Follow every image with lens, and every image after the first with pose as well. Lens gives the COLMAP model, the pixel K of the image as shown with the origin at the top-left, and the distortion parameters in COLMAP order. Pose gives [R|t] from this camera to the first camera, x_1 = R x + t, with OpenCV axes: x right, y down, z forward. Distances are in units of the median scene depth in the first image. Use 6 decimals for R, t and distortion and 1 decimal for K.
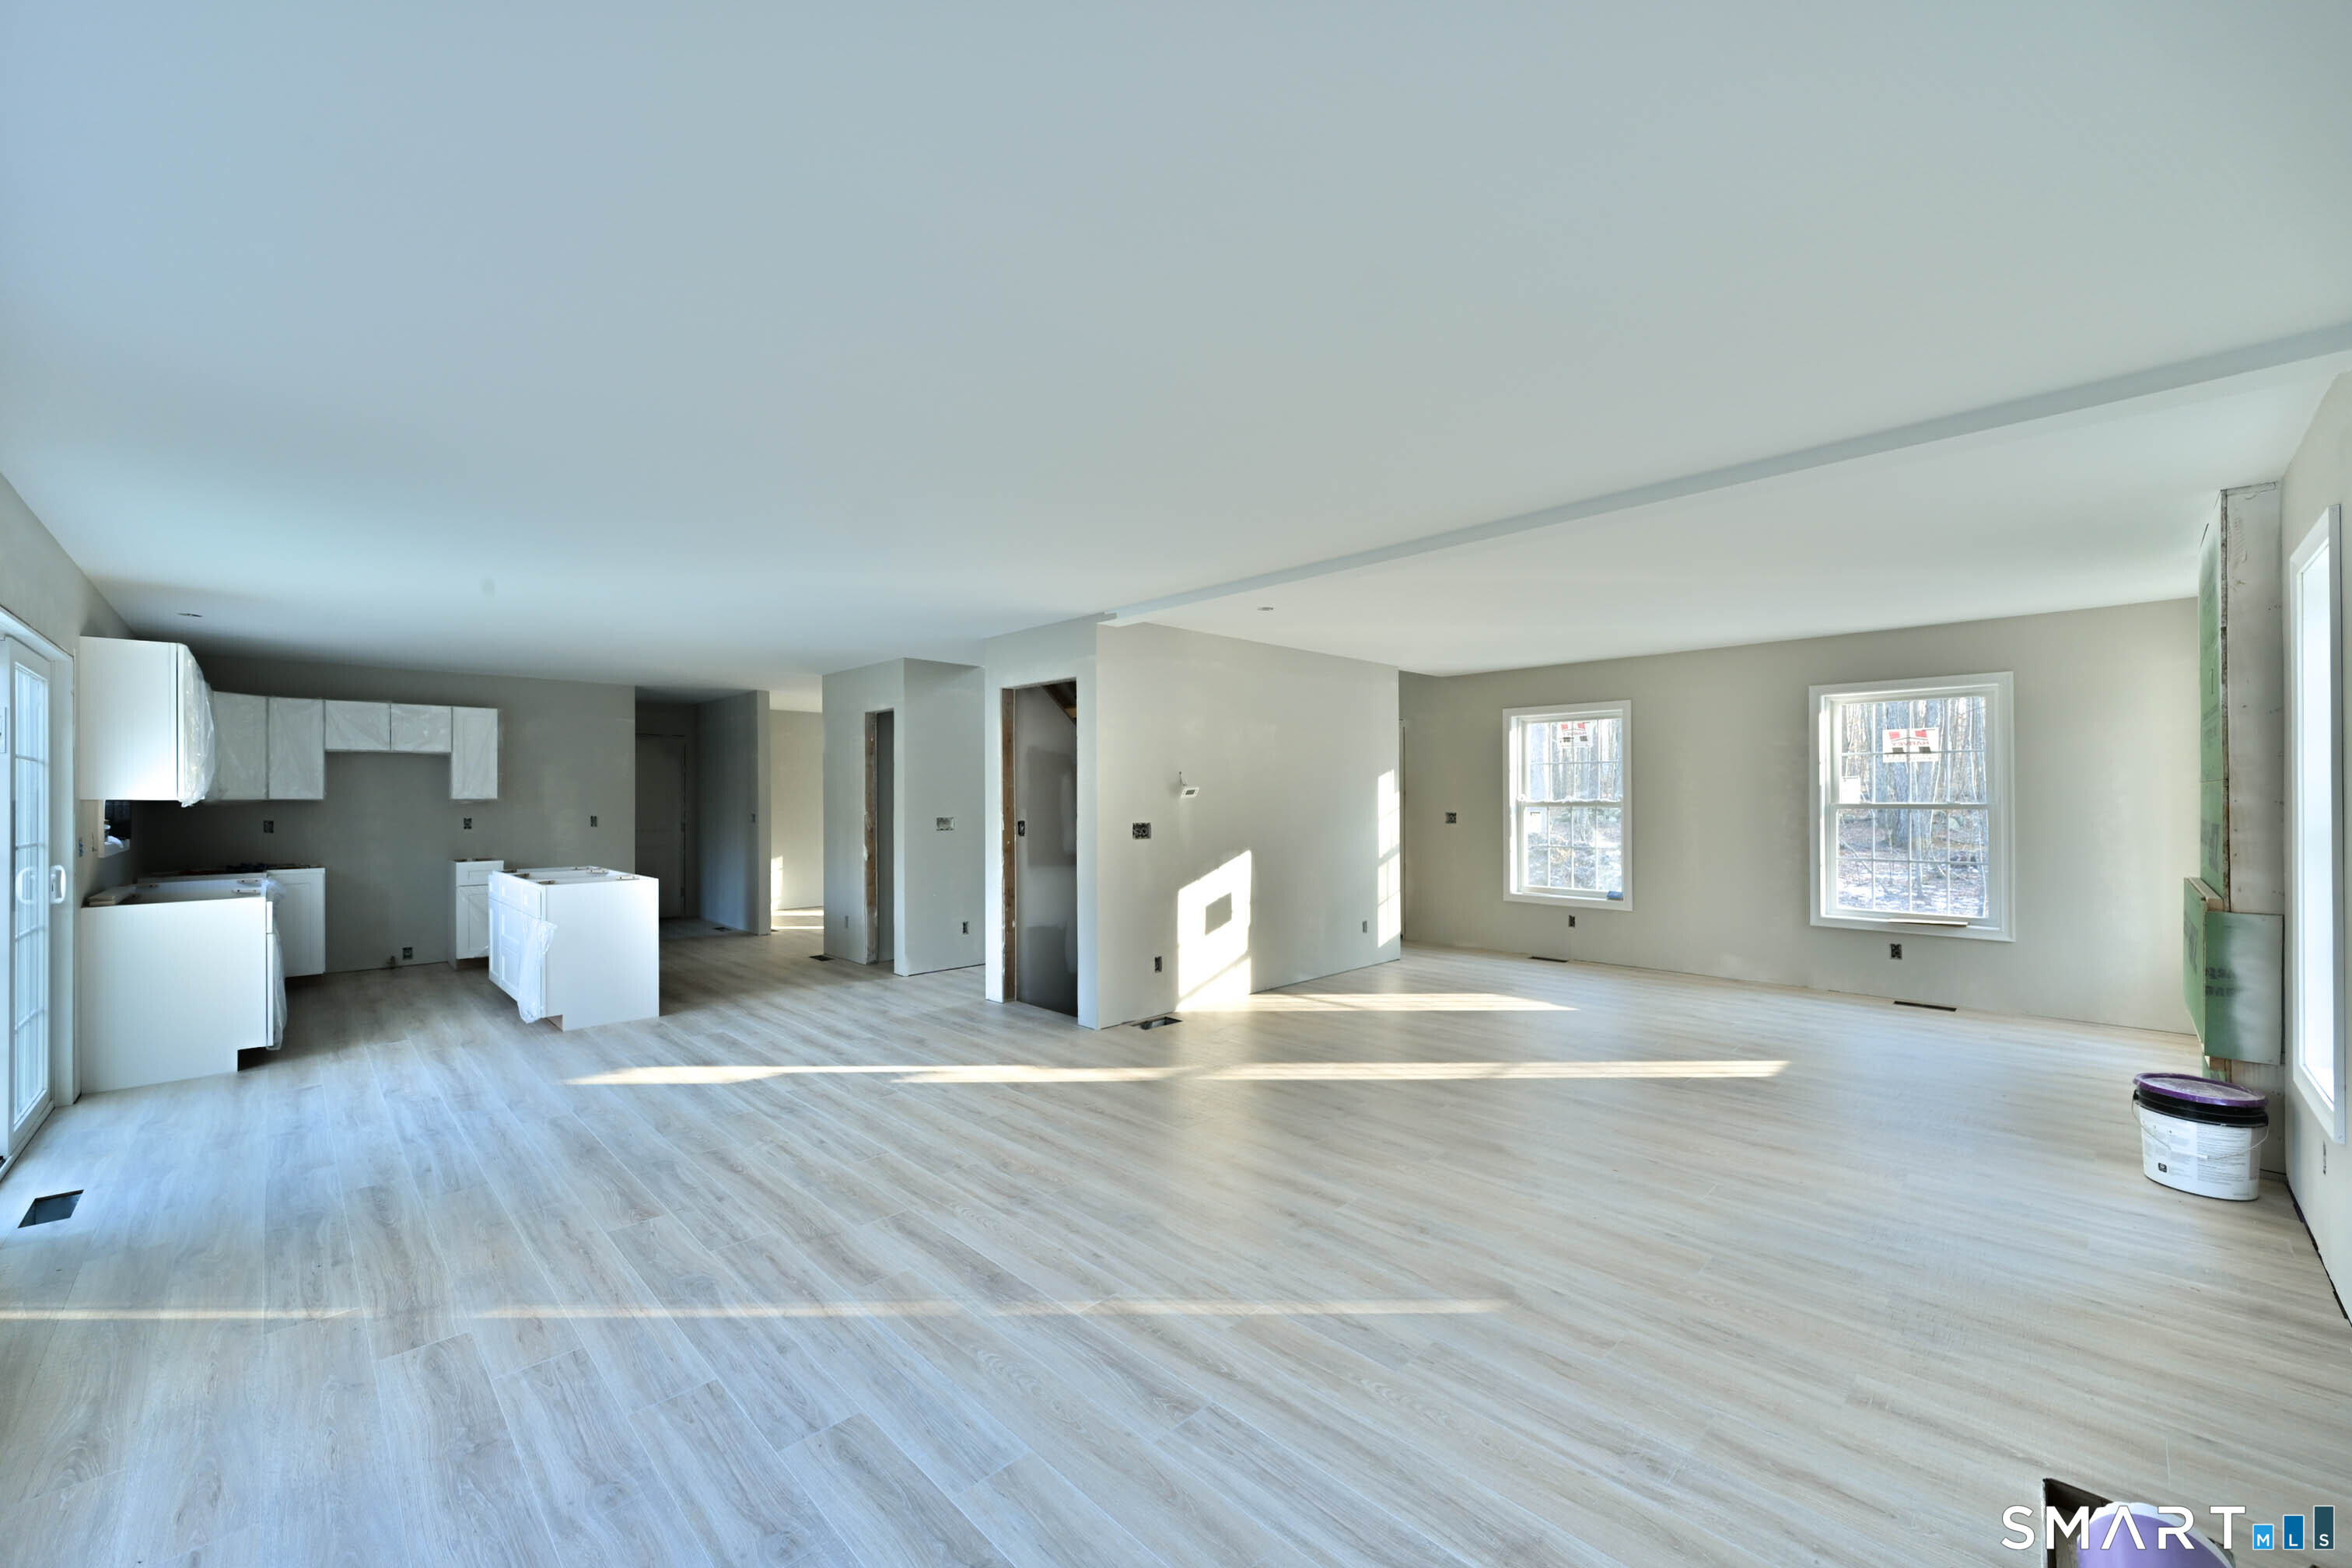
lens RADIAL K [[930.7, 0, 1188.1], [0, 930.7, 801.5], [0, 0, 1]] dist [-0.002013, -0.000185]
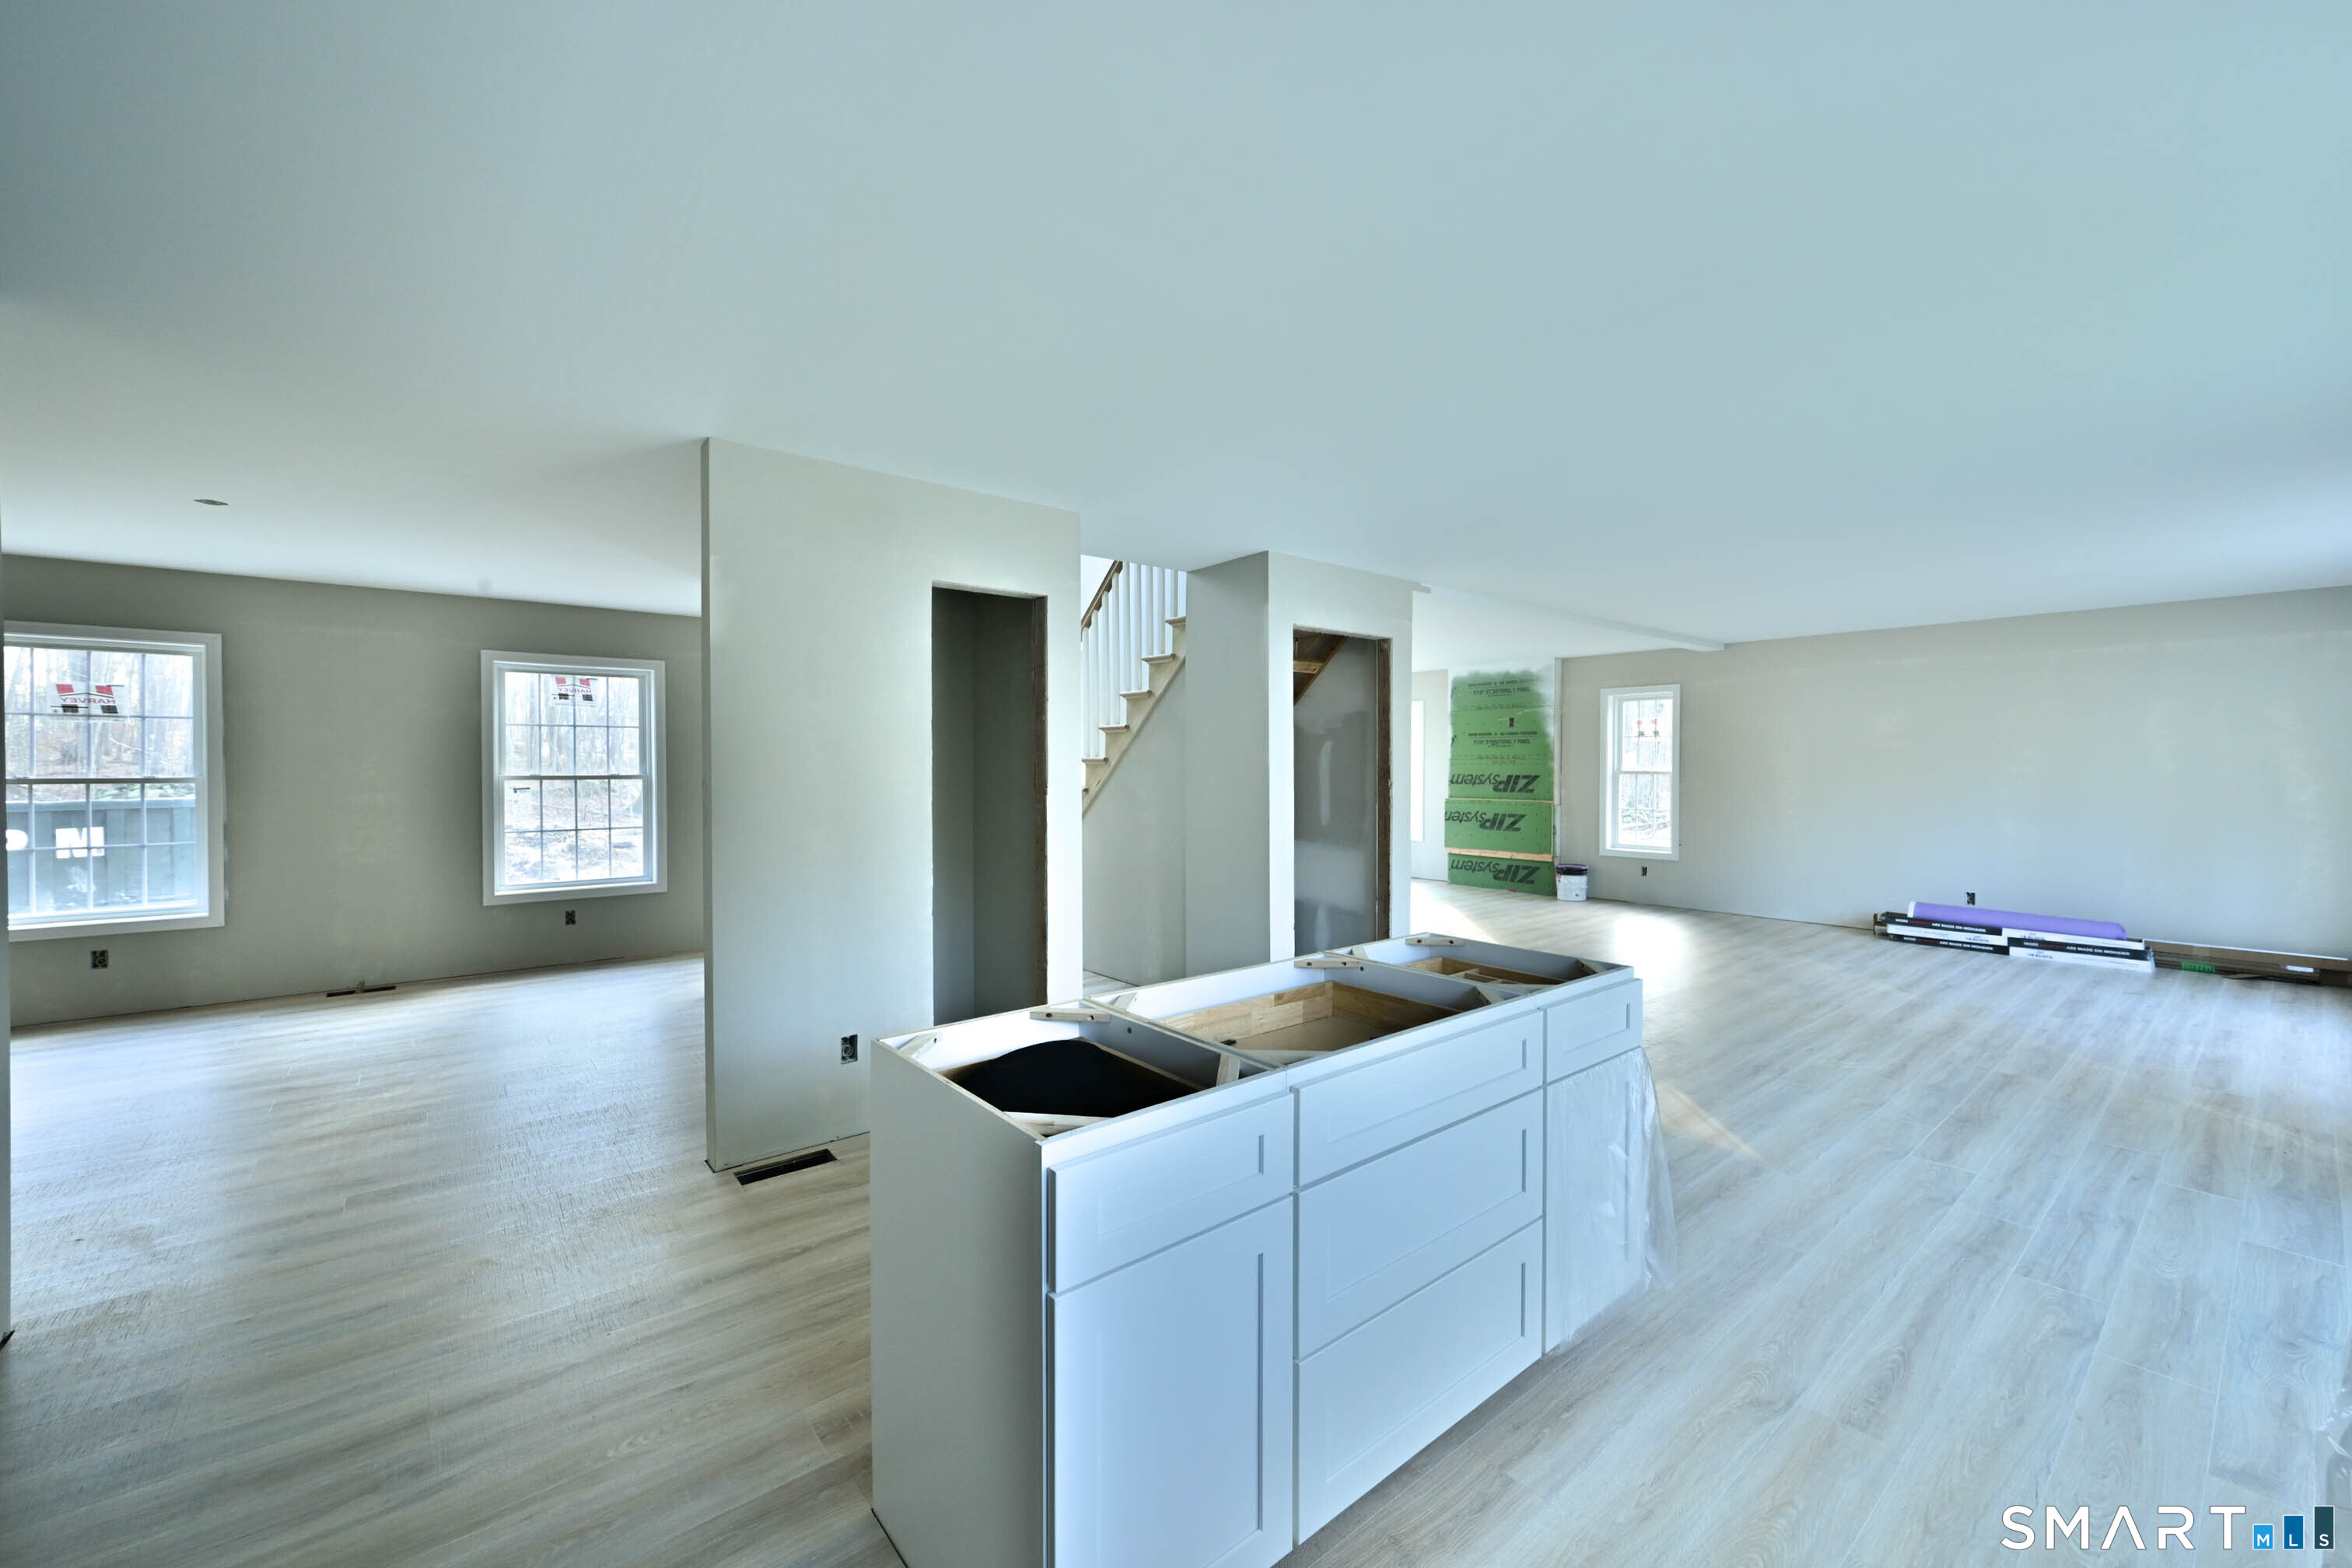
lens RADIAL K [[930.7, 0, 1194.0], [0, 930.7, 773.6], [0, 0, 1]] dist [-0.002013, -0.000185]
pose [[0.082359, -0.005651, 0.996587, -1.370751], [0.005898, 0.999969, 0.005183, 0.001734], [-0.996585, 0.005451, 0.082389, 1.407520]]
